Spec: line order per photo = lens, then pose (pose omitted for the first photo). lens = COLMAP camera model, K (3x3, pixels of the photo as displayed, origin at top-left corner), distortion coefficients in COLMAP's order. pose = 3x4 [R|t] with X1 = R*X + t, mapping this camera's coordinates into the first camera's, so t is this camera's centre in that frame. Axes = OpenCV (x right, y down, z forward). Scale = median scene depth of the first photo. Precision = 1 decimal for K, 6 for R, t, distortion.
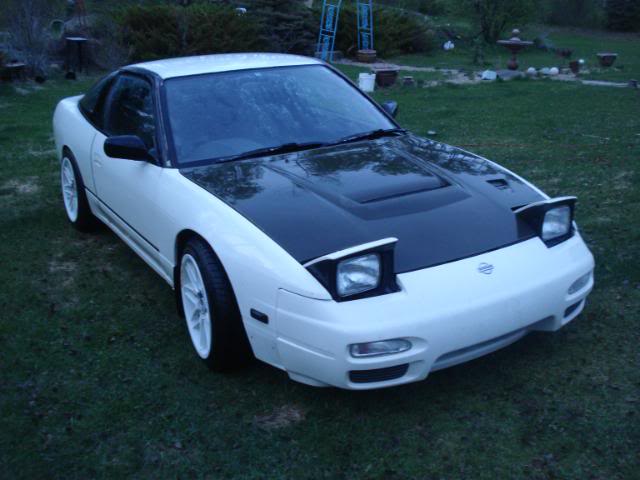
lens RADIAL K [[700.1, 0, 322.4], [0, 700.1, 240.7], [0, 0, 1]] dist [-0.102149, 0.000000]
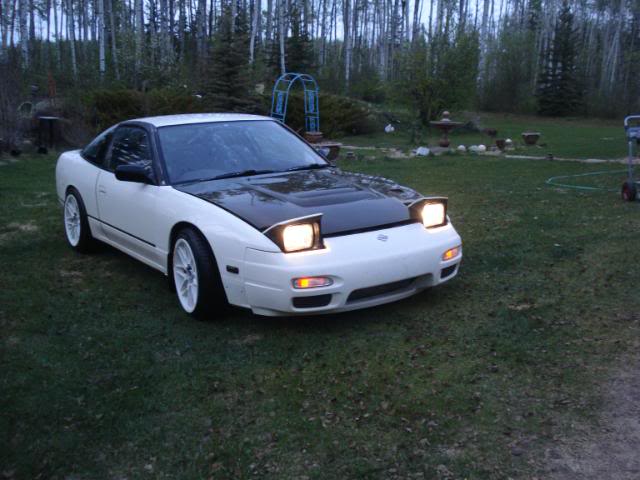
lens RADIAL K [[700.1, 0, 318.5], [0, 700.1, 238.9], [0, 0, 1]] dist [-0.102149, 0.000000]
pose [[0.997907, -0.007150, 0.064265, -0.001329], [0.015213, 0.991930, -0.125870, 0.124611], [-0.062847, 0.126584, 0.989963, -0.266503]]
